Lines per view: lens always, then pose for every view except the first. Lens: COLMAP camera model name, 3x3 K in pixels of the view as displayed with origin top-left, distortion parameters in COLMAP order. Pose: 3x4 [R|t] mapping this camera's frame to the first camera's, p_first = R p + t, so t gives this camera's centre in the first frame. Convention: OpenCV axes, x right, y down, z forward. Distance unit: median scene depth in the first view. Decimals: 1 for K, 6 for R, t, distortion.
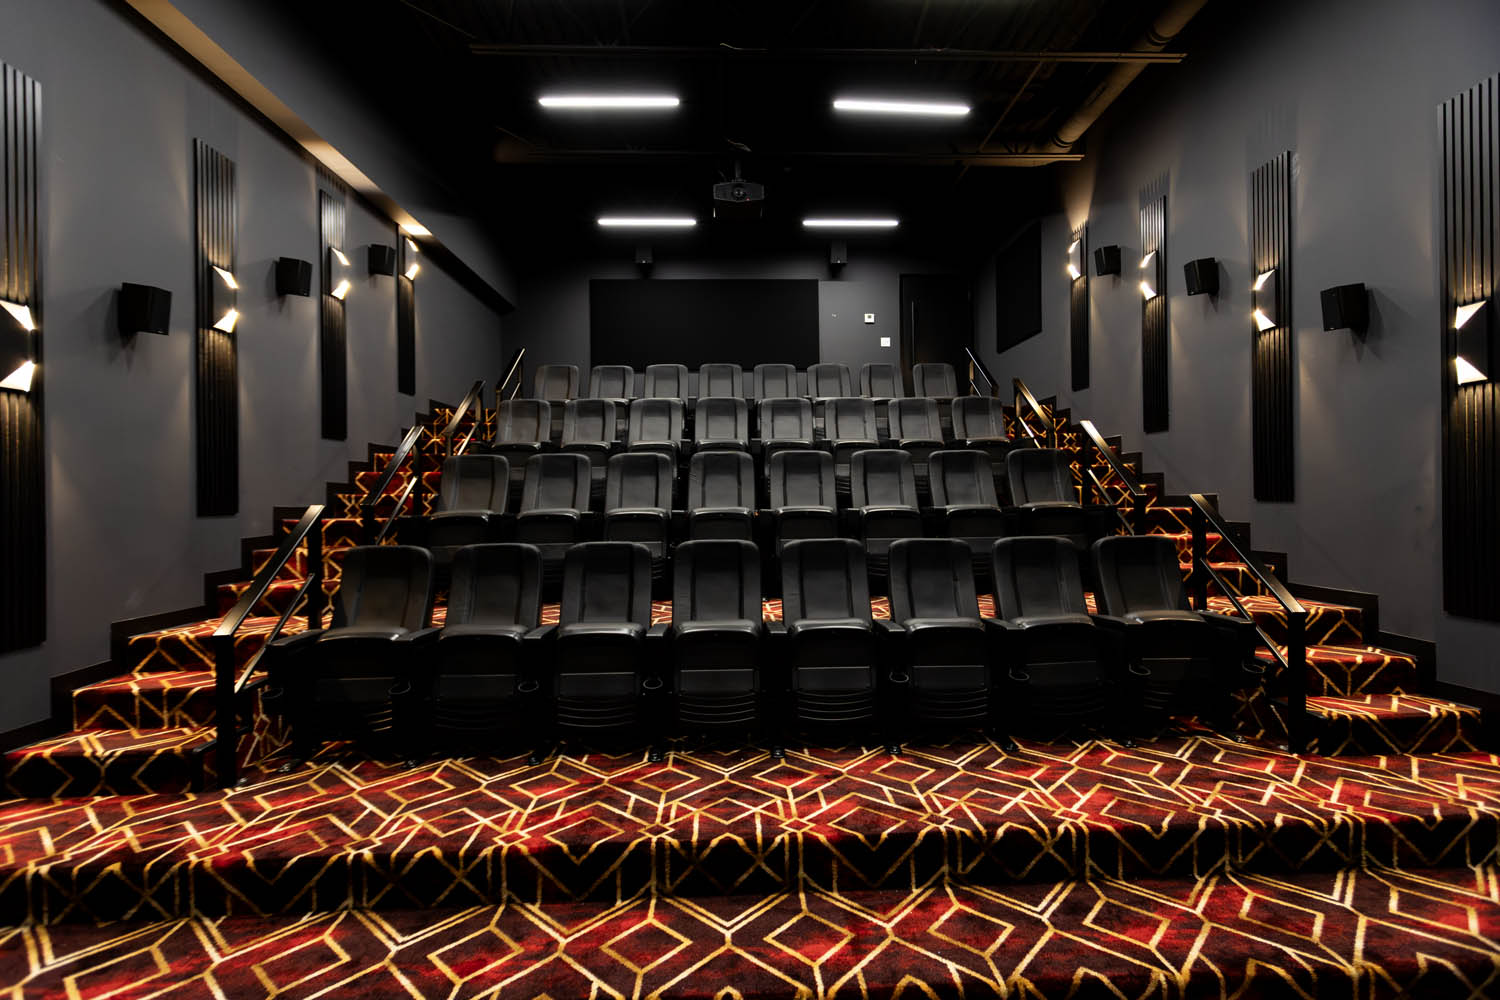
lens RADIAL K [[742.5, 0, 706.9], [0, 742.5, 502.3], [0, 0, 1]] dist [-0.001273, 0.001542]
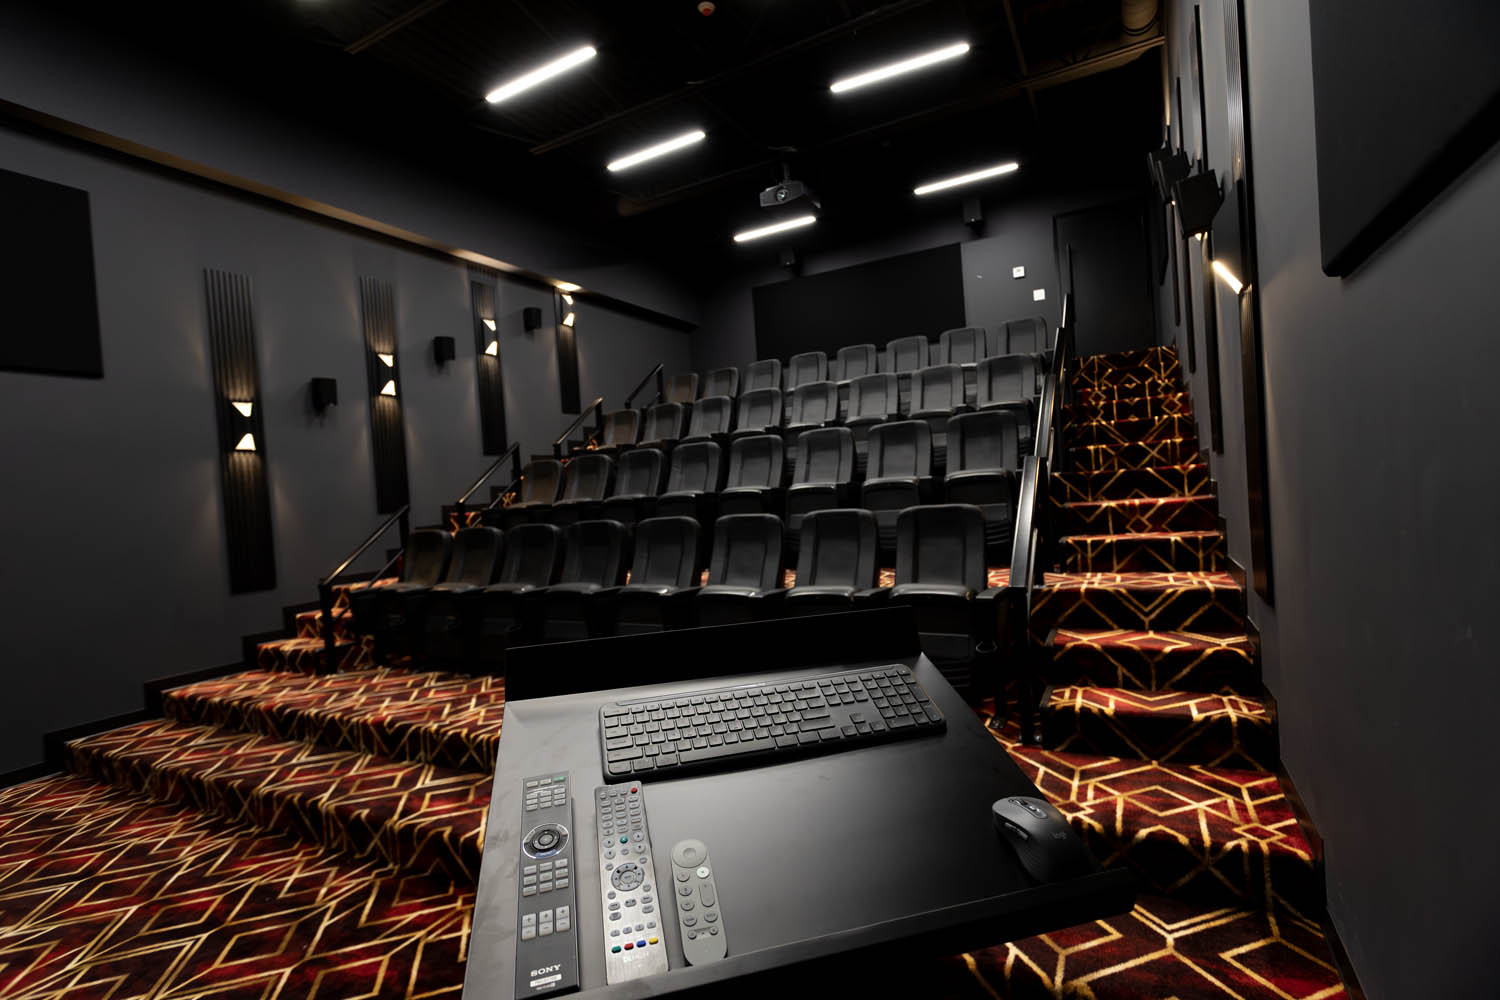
lens RADIAL K [[693.6, 0, 713.3], [0, 693.6, 490.6], [0, 0, 1]] dist [0.061124, -0.041307]
pose [[0.860796, -0.043864, -0.507057, 0.510849], [0.057141, 0.998309, 0.010644, -0.001976], [0.505732, -0.038136, 0.861847, 0.037661]]
